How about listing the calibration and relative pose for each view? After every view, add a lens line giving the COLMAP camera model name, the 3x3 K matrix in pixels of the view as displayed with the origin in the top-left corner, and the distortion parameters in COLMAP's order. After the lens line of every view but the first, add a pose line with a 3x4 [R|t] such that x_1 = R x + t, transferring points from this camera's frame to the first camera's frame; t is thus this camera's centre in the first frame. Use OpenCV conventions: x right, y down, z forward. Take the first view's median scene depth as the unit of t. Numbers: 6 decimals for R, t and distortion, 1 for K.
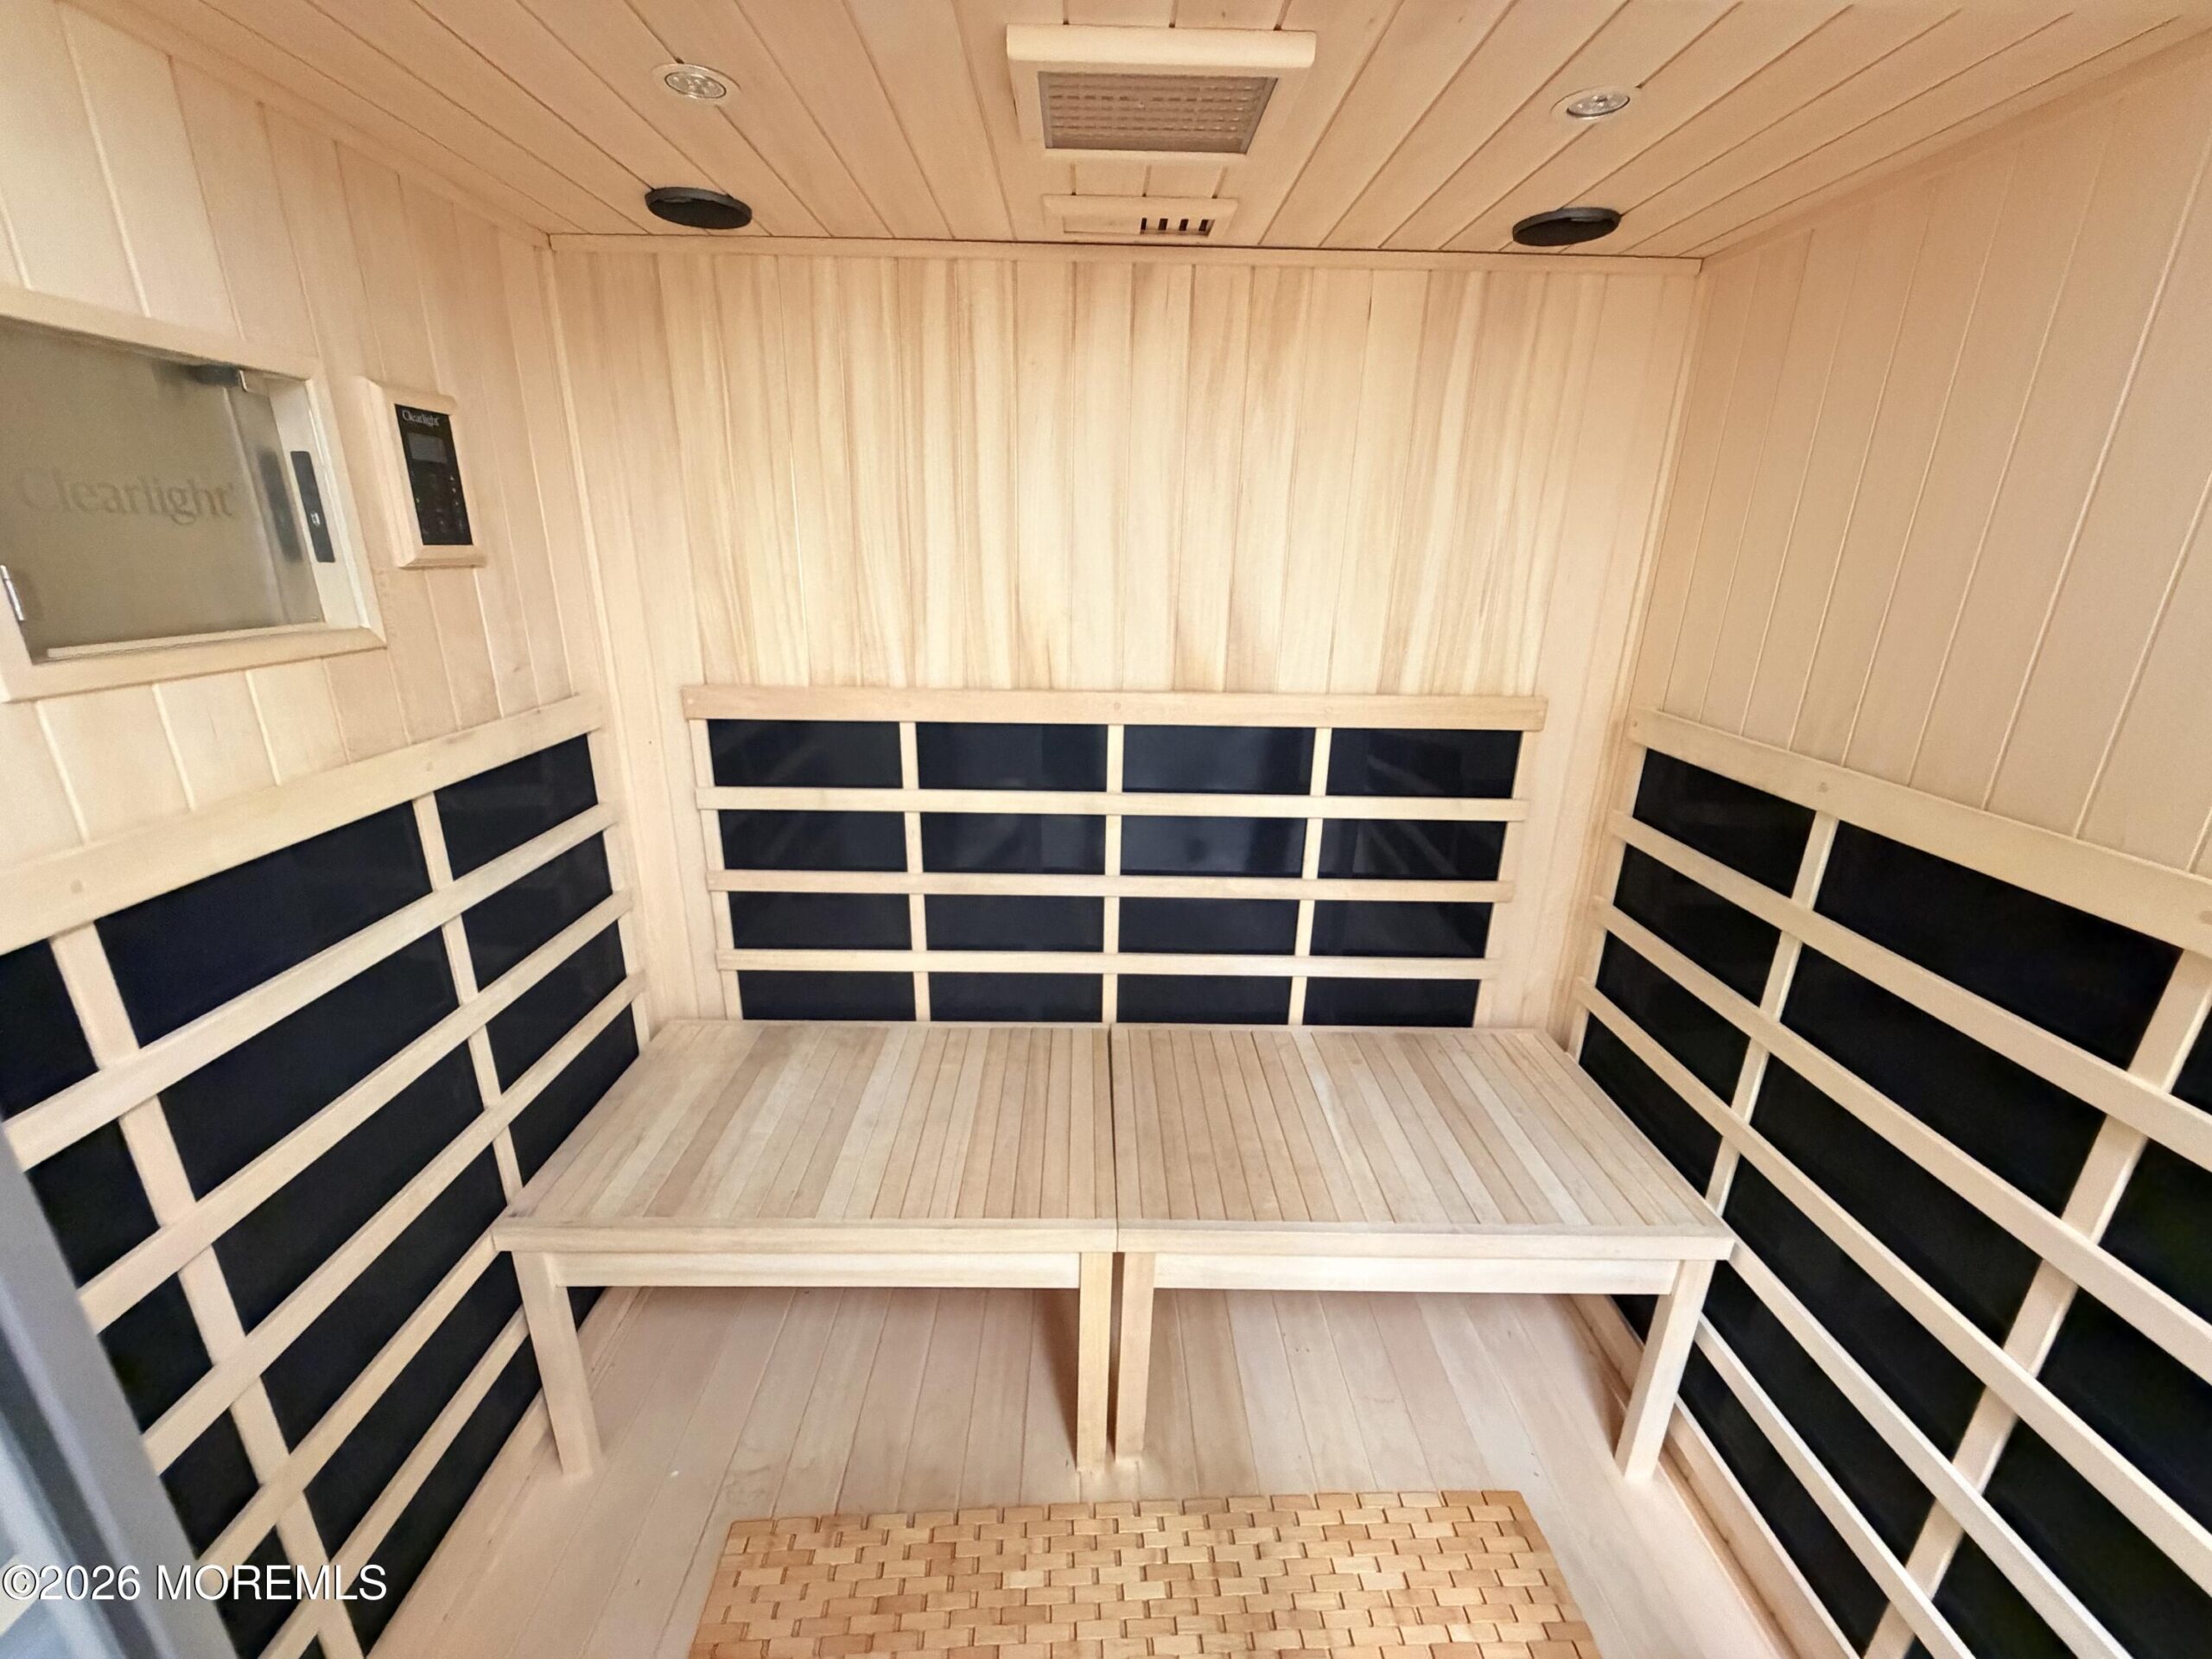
lens RADIAL K [[879.3, 0, 1100.0], [0, 879.3, 830.1], [0, 0, 1]] dist [0.001932, -0.000038]
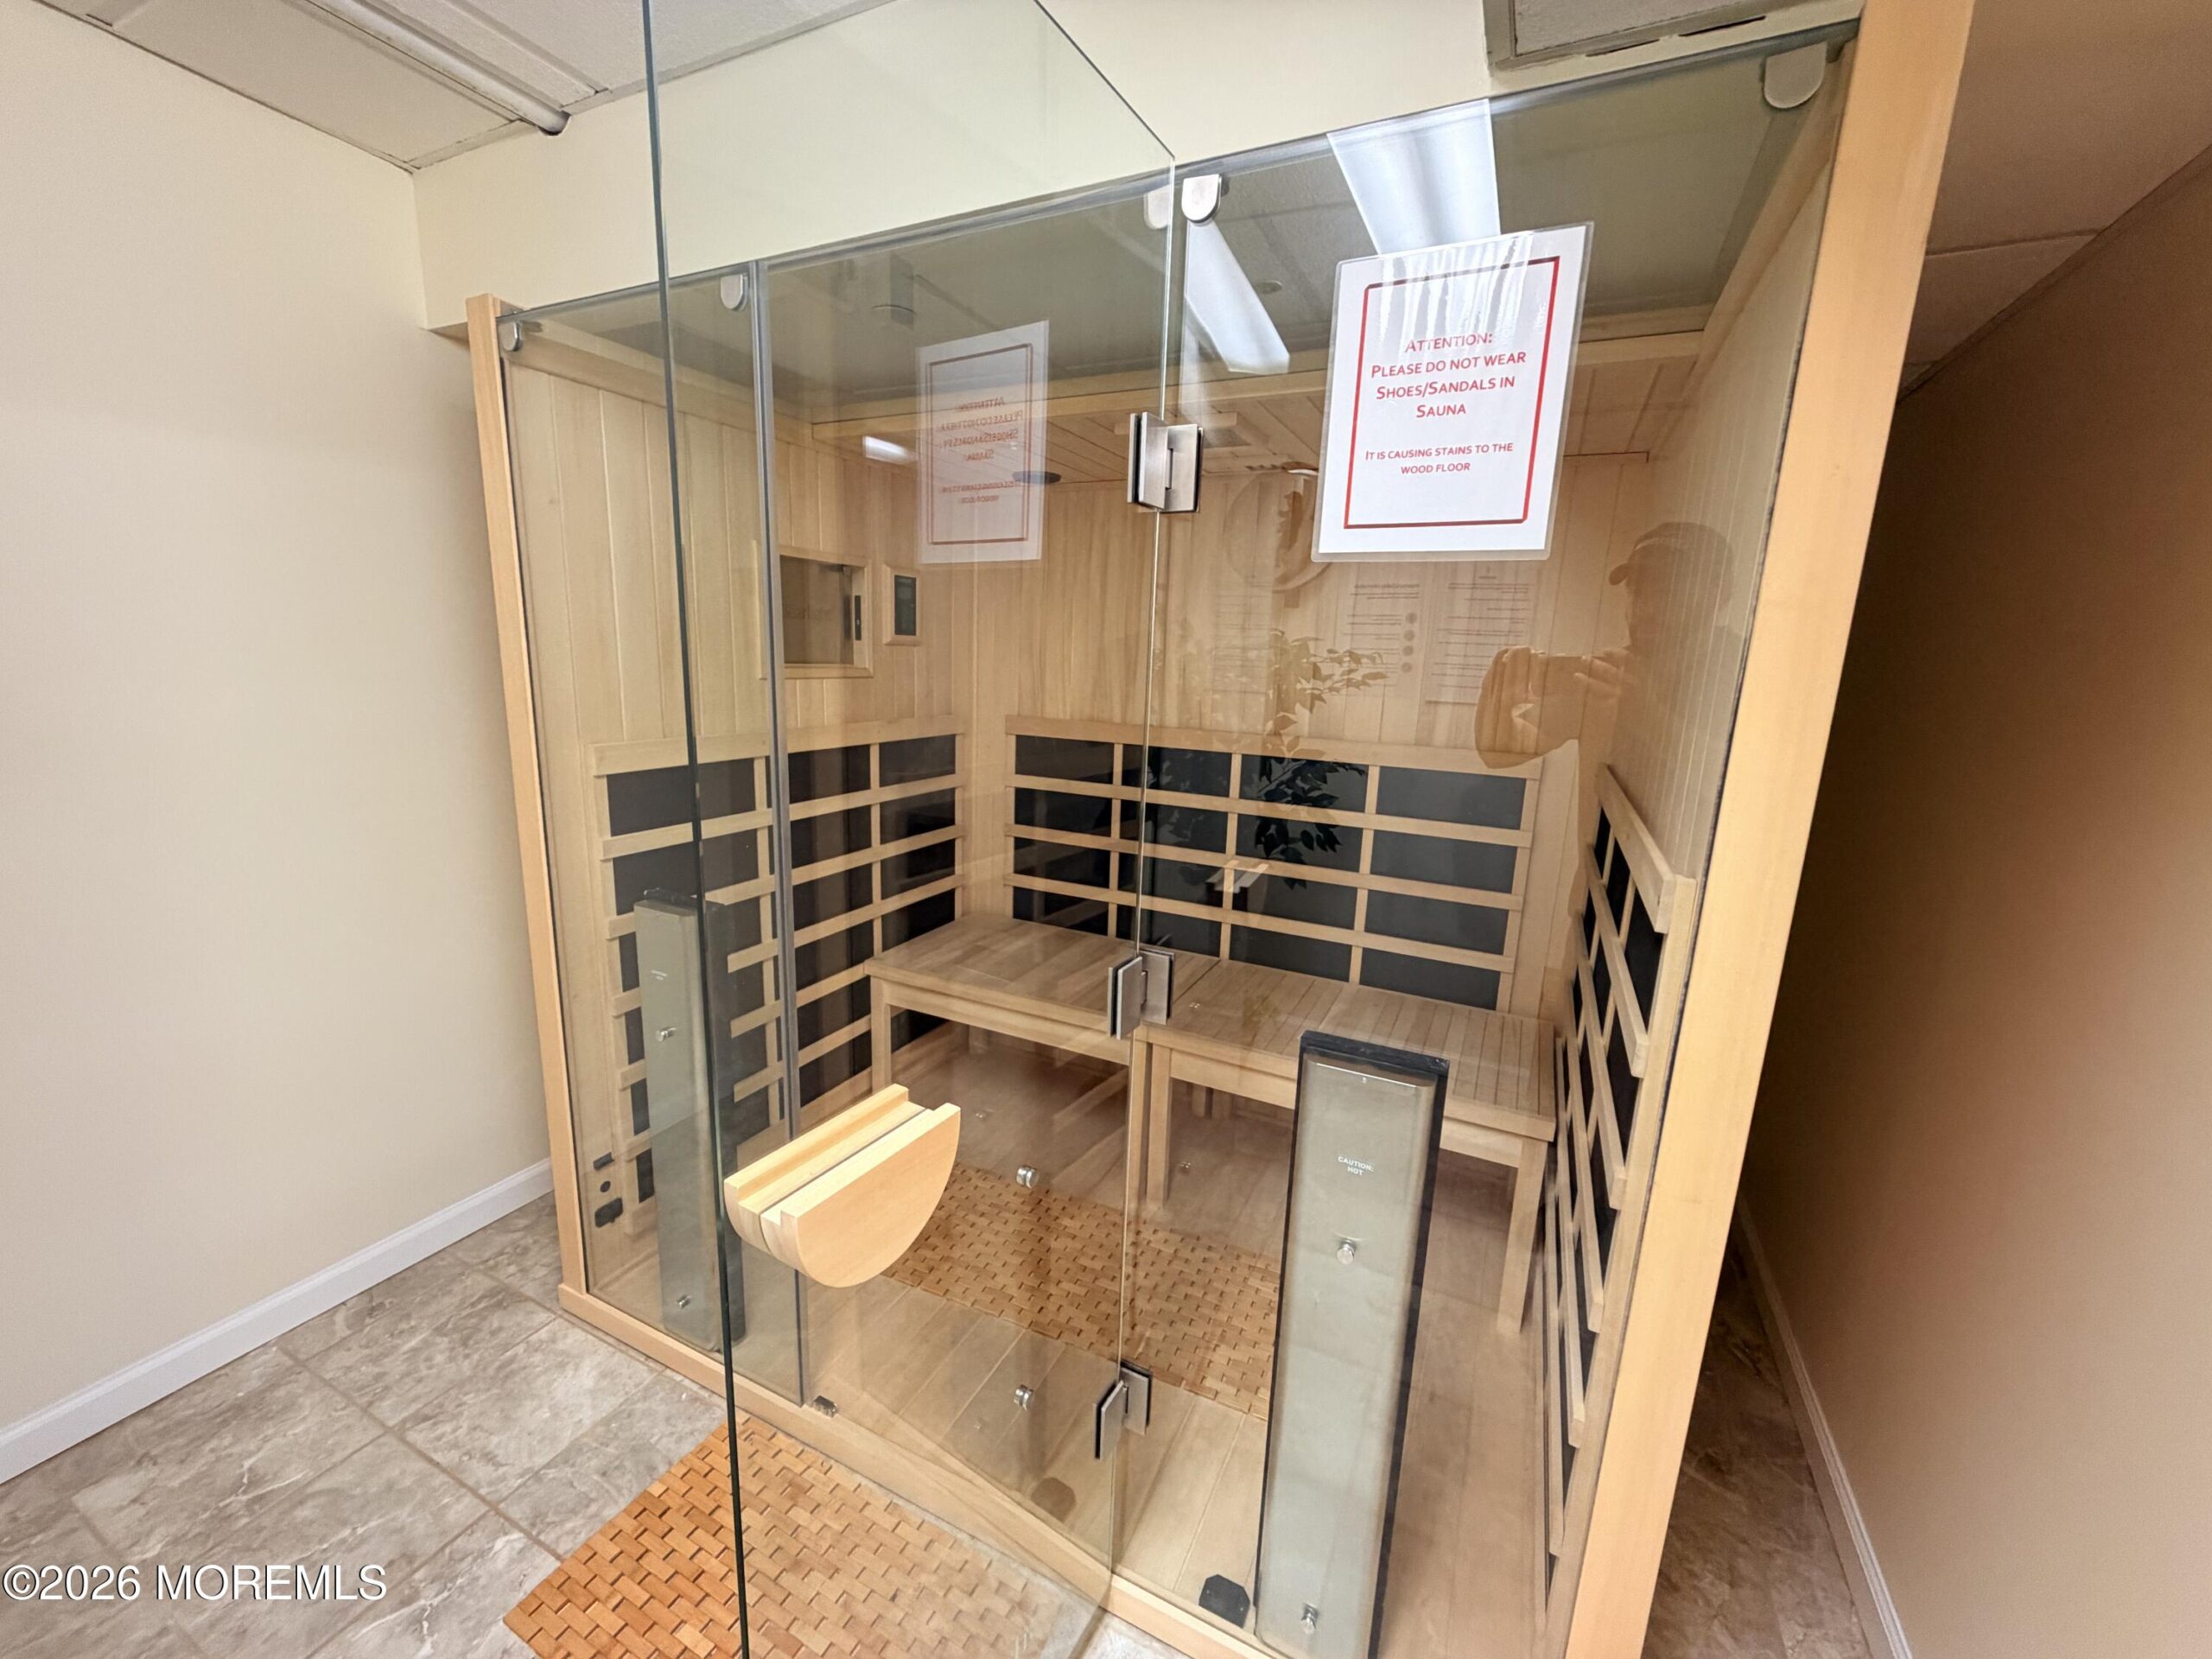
lens RADIAL K [[879.3, 0, 1105.8], [0, 879.3, 827.0], [0, 0, 1]] dist [0.001932, -0.000038]
pose [[0.890722, 0.103595, -0.442586, 0.525110], [-0.161036, 0.982449, -0.094132, 0.197600], [0.425066, 0.155118, 0.891772, -0.484977]]
